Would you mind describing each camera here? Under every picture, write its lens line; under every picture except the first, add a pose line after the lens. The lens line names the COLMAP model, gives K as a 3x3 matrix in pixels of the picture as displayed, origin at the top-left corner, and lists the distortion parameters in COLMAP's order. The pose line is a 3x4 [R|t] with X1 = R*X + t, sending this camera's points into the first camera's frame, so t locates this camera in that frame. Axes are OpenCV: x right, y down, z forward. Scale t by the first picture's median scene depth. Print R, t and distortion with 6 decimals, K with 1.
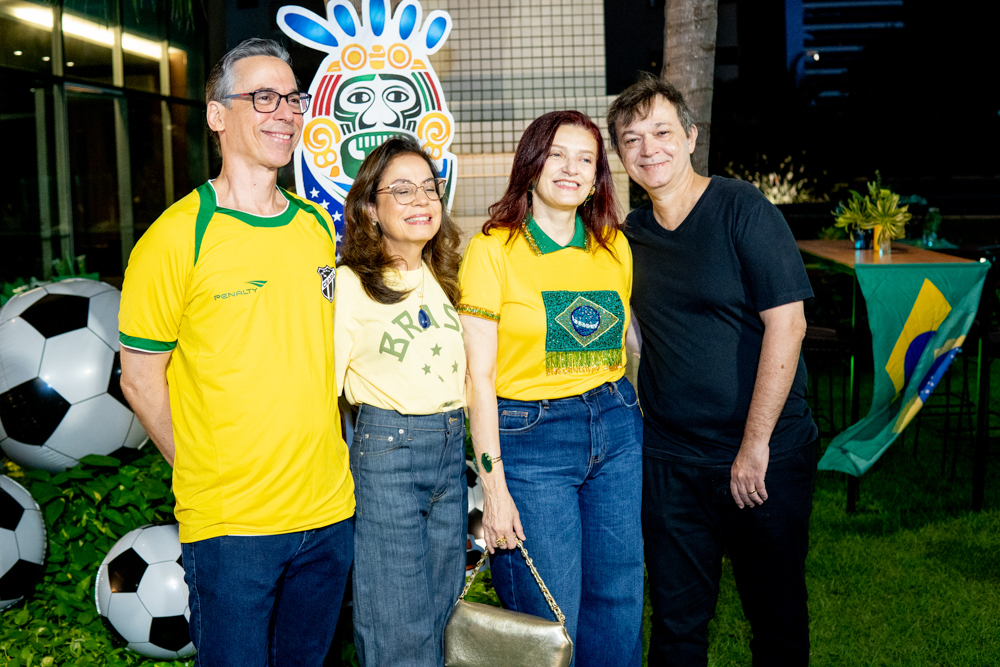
lens RADIAL K [[1329.0, 0, 500.0], [0, 1329.0, 333.5], [0, 0, 1]] dist [-0.152017, -0.286248]
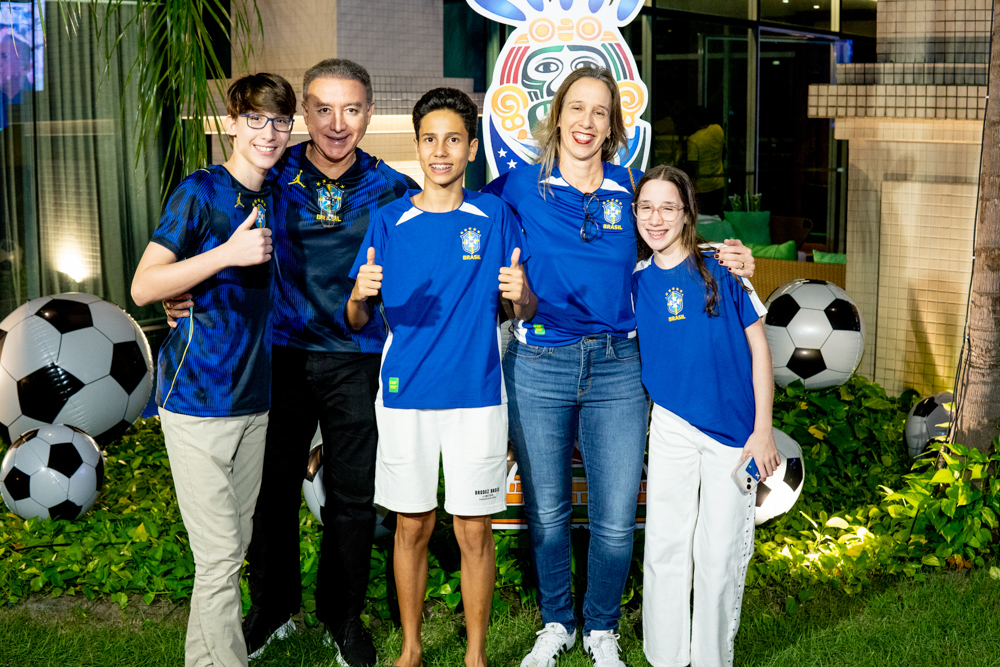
lens RADIAL K [[1329.0, 0, 500.0], [0, 1329.0, 333.5], [0, 0, 1]] dist [-0.152017, -0.286248]
pose [[0.792171, 0.126349, -0.597078, 0.530329], [-0.097563, 0.991971, 0.080472, -0.043841], [0.602451, -0.005495, 0.798137, 0.103863]]
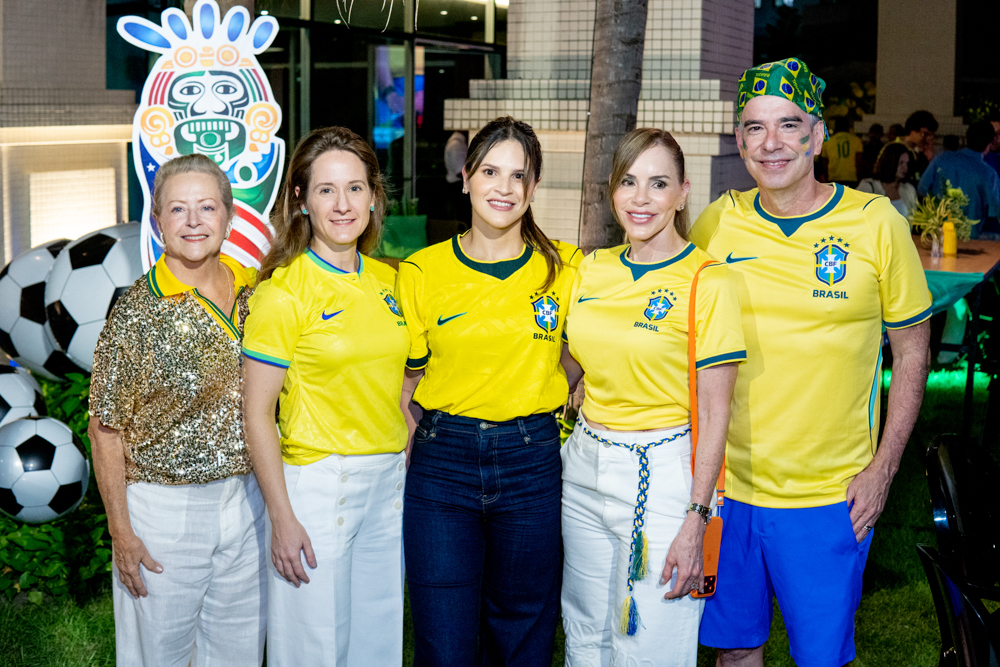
lens RADIAL K [[1329.0, 0, 500.0], [0, 1329.0, 333.5], [0, 0, 1]] dist [-0.152017, -0.286248]
pose [[0.915130, 0.103572, -0.389627, 0.629845], [-0.089304, 0.994506, 0.054612, -0.047013], [0.393143, -0.015182, 0.919352, 0.007172]]
